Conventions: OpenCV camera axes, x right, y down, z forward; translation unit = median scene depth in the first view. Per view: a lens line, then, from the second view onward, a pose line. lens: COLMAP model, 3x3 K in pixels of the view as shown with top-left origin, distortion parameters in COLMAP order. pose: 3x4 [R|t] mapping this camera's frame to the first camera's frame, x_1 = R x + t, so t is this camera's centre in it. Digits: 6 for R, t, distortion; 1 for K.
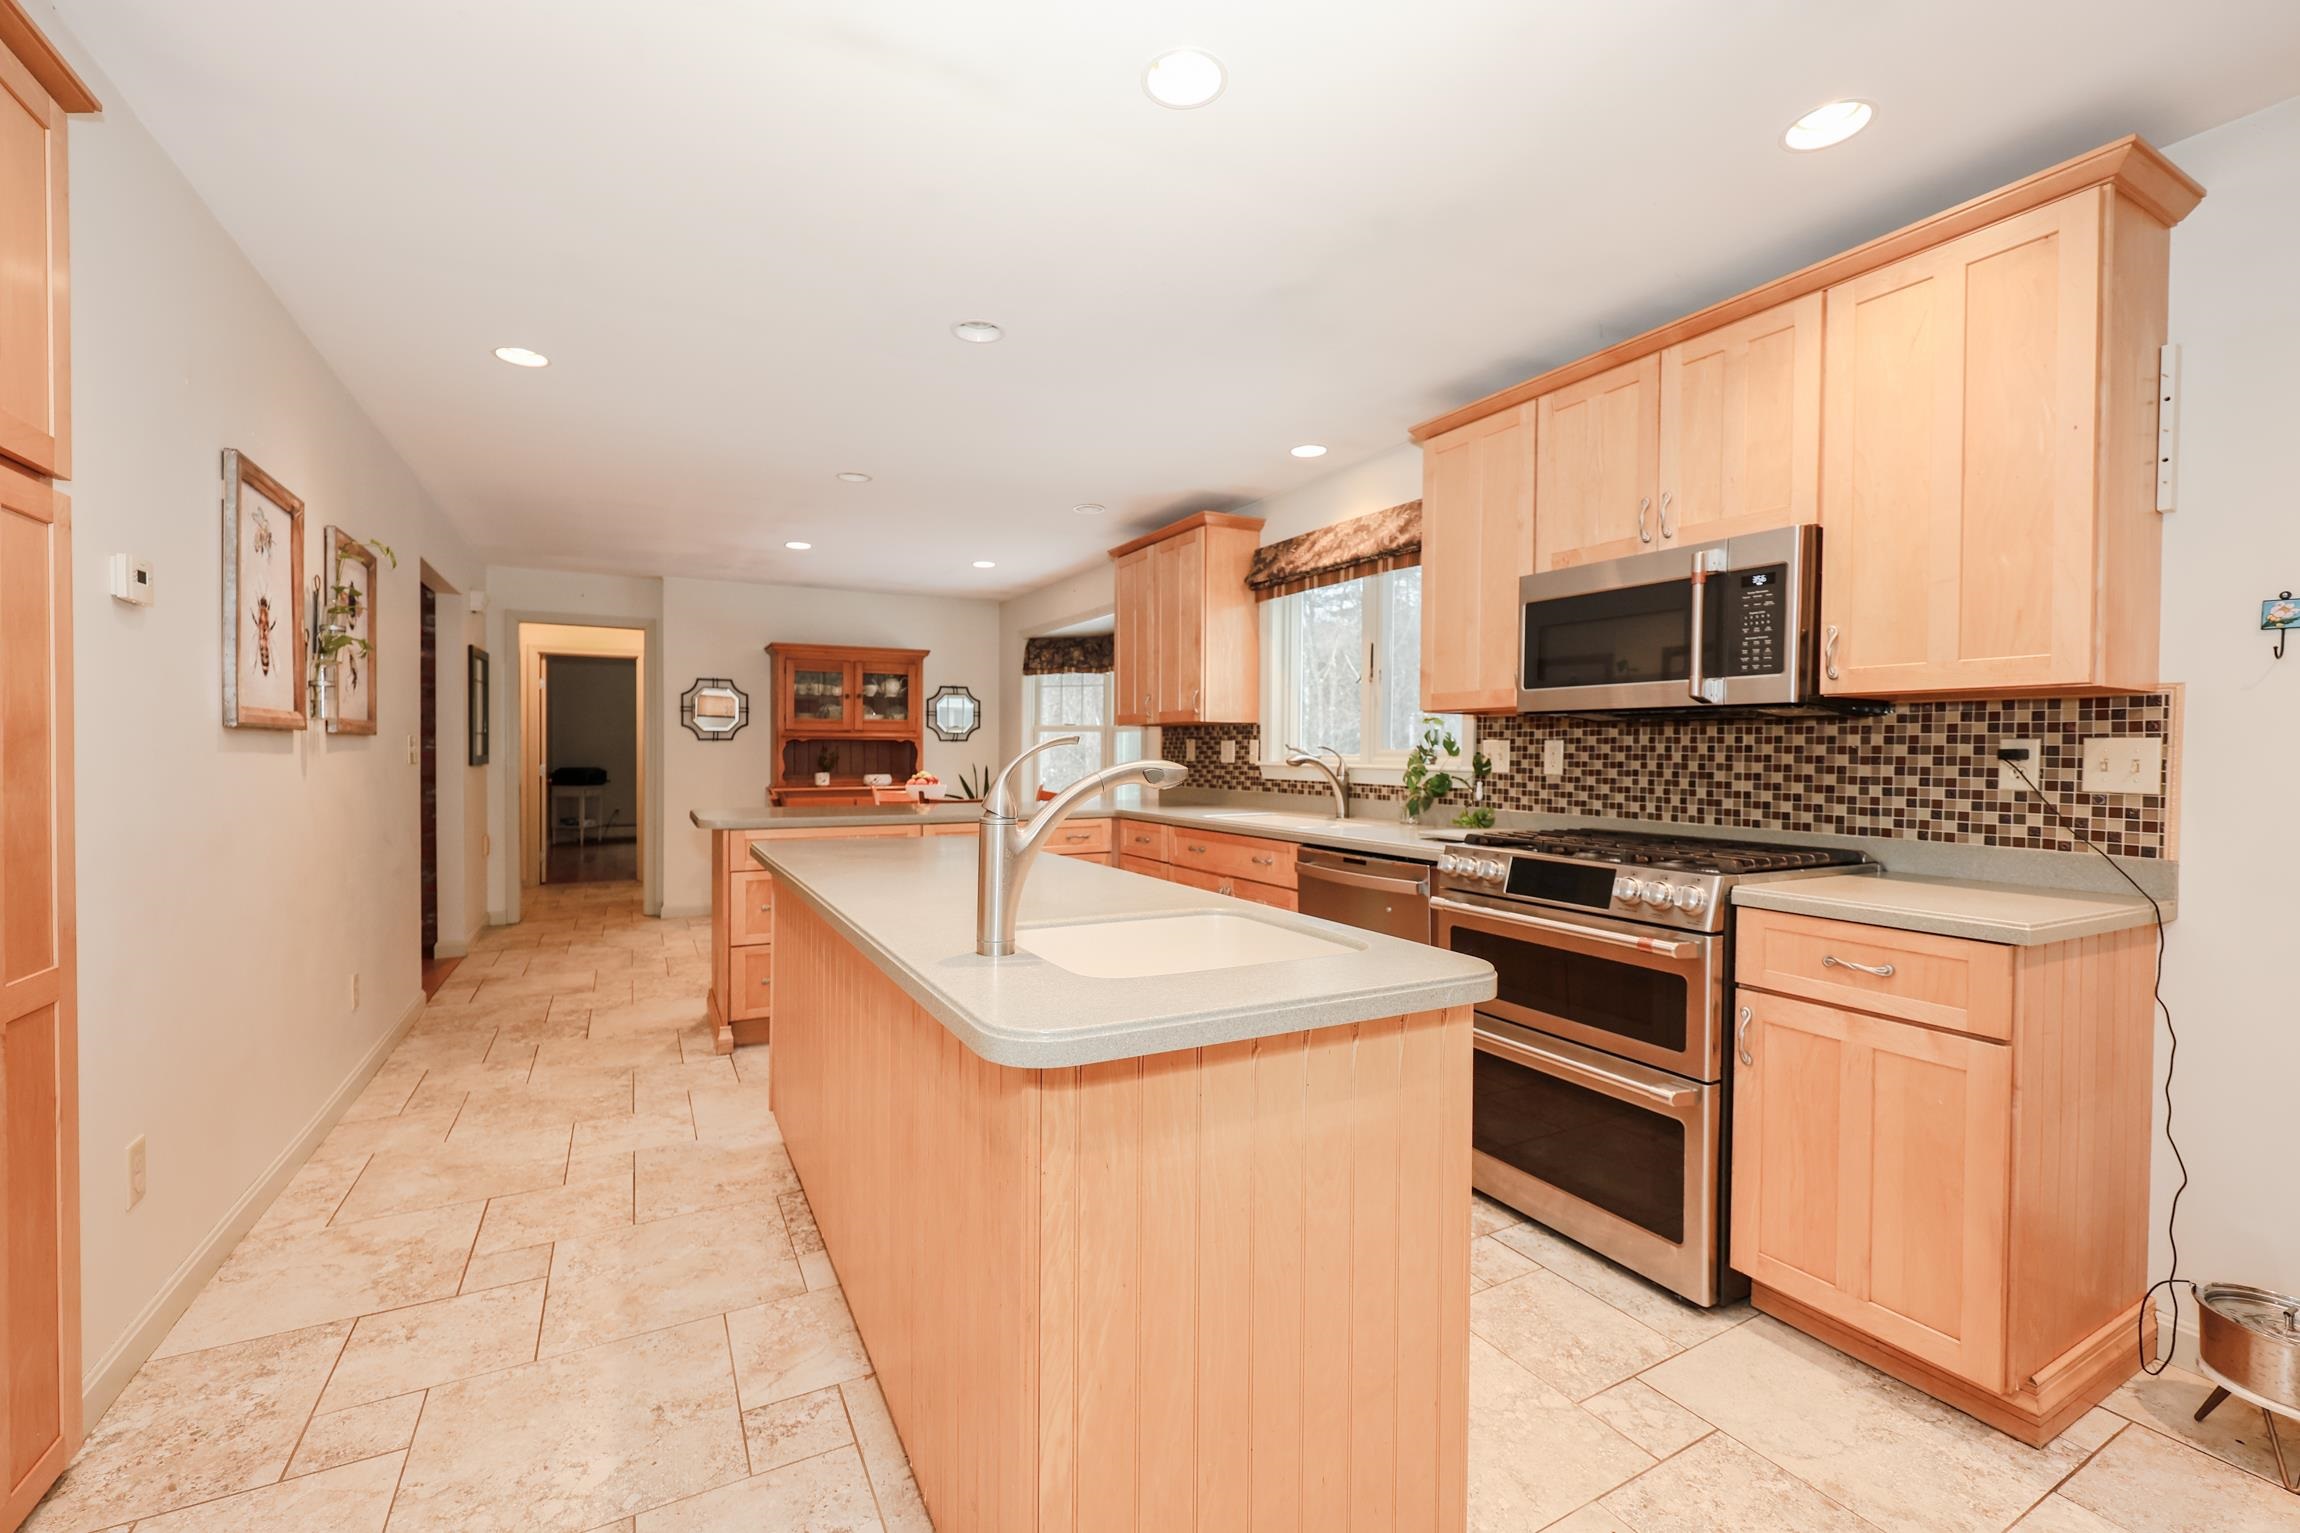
lens RADIAL K [[946.5, 0, 1128.8], [0, 946.5, 764.3], [0, 0, 1]] dist [-0.003645, 0.000412]
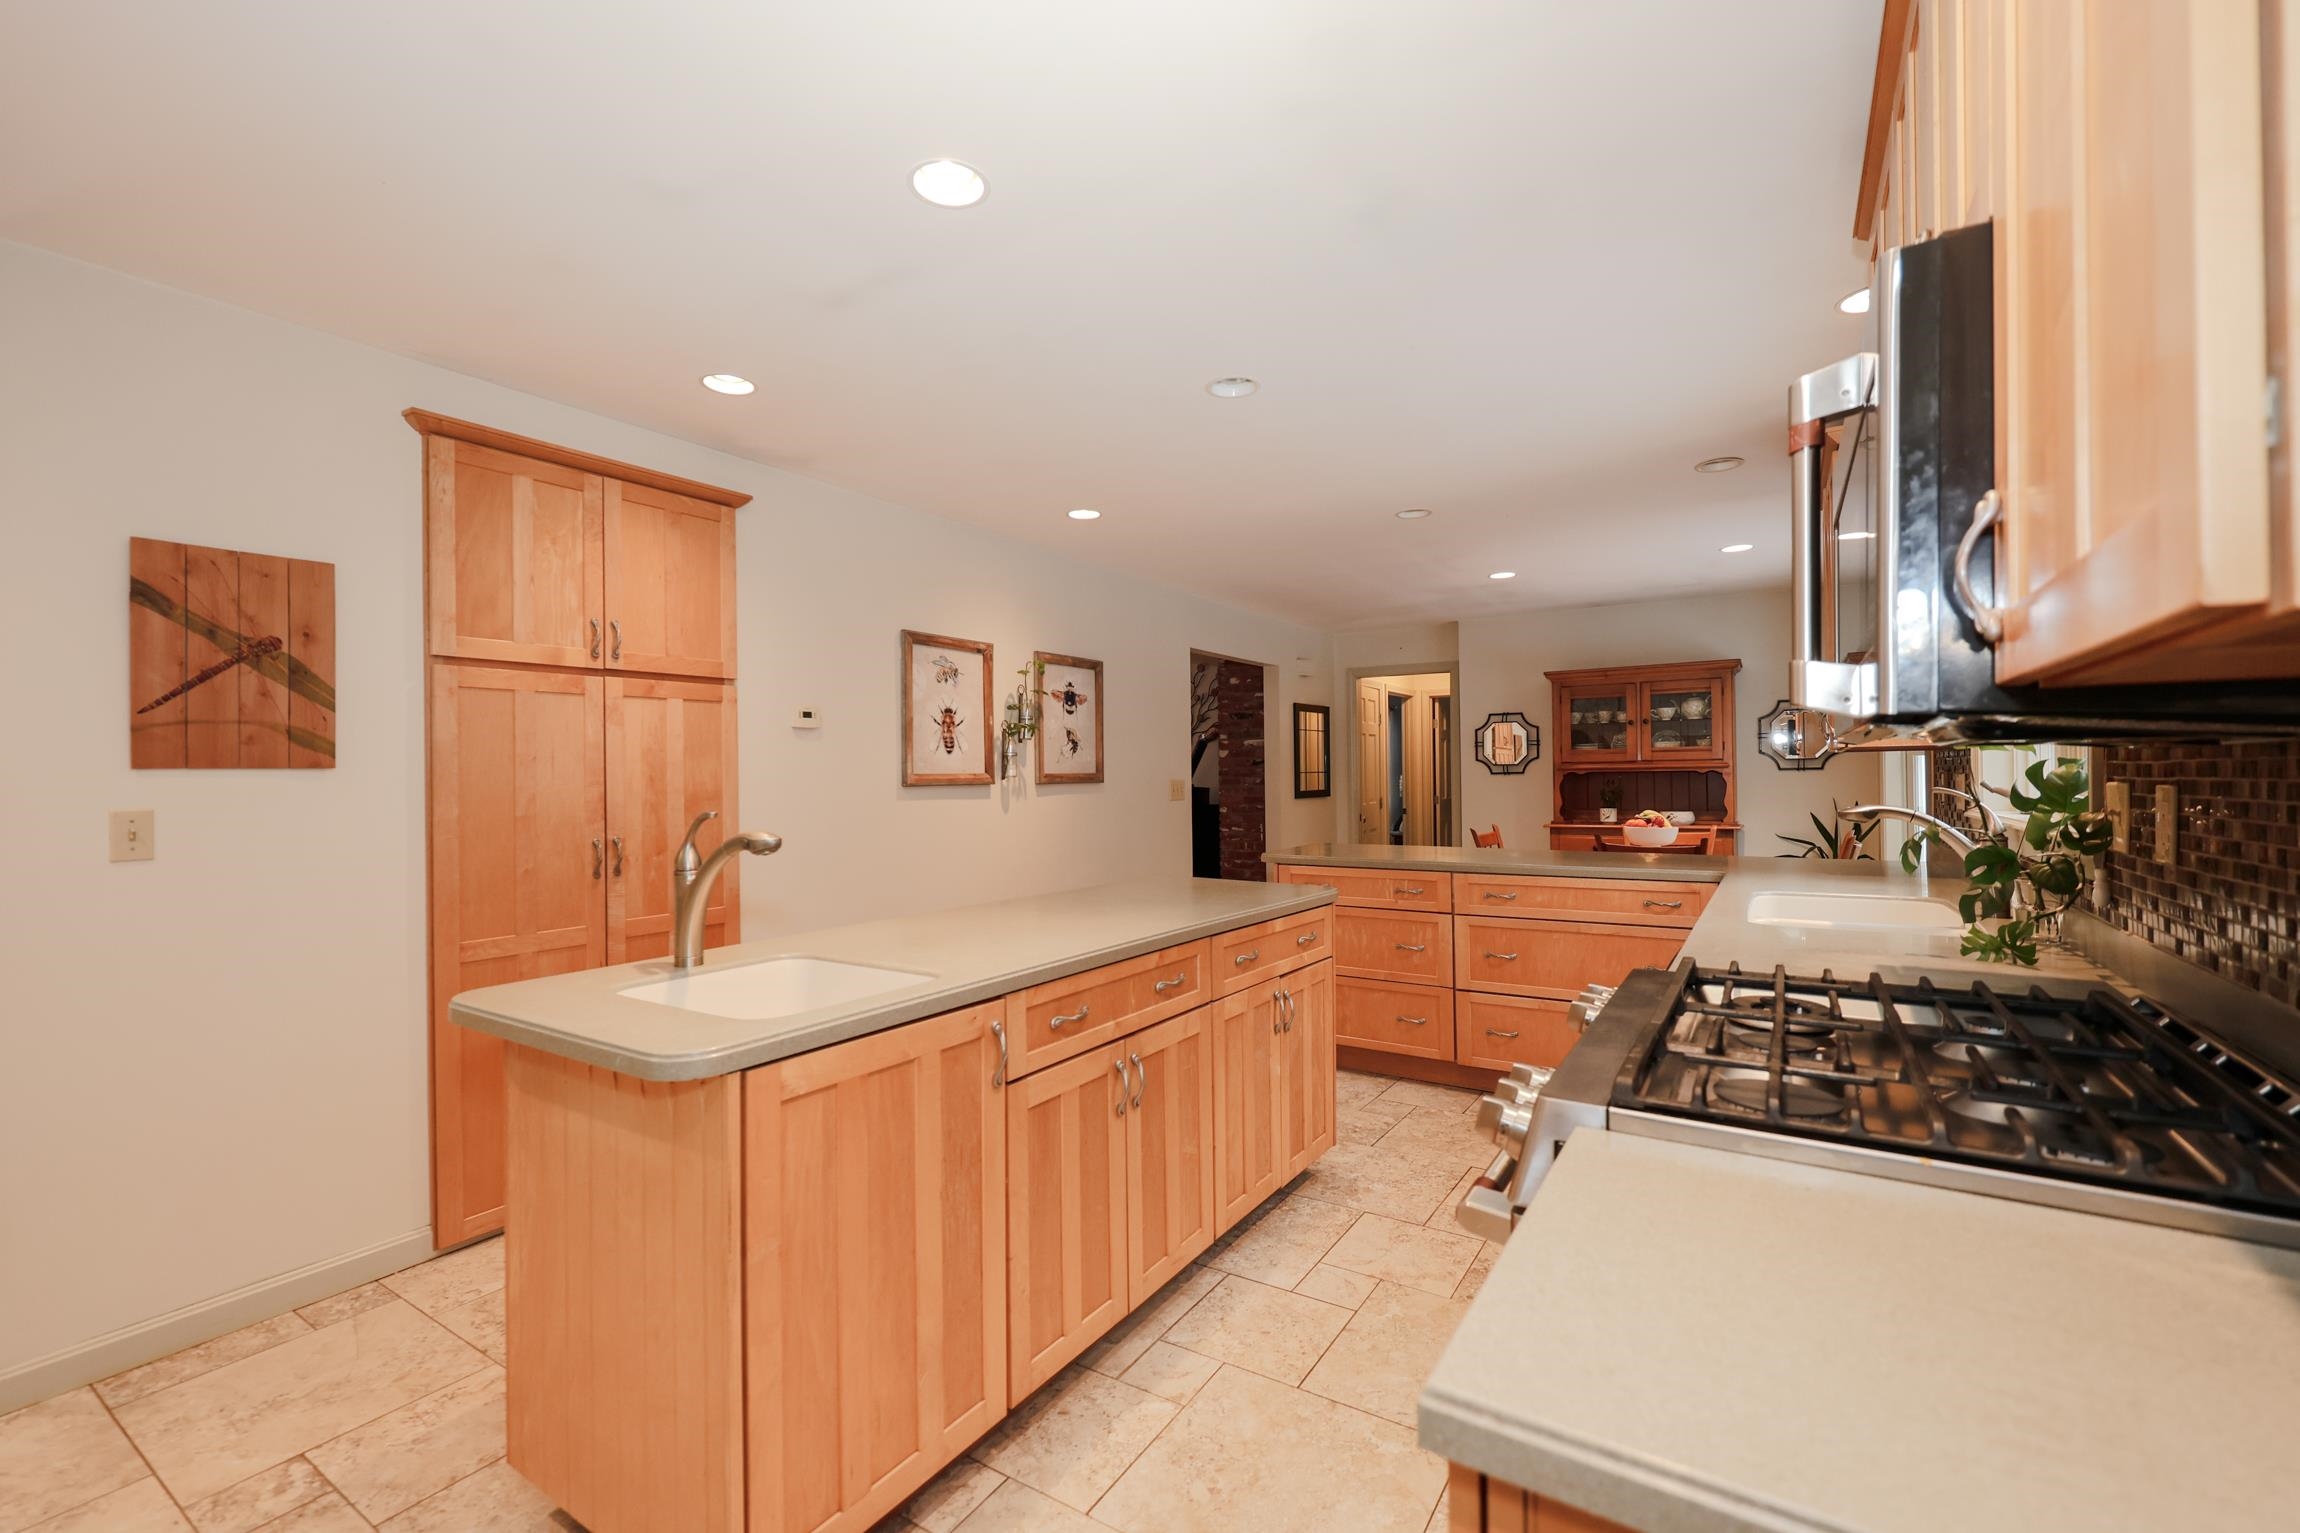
lens RADIAL K [[946.5, 0, 1142.4], [0, 946.5, 772.8], [0, 0, 1]] dist [-0.003645, 0.000412]
pose [[0.473243, -0.009254, -0.880883, 0.487039], [-0.001466, 0.999935, -0.011292, -0.025578], [0.880931, 0.006635, 0.473199, 0.320863]]
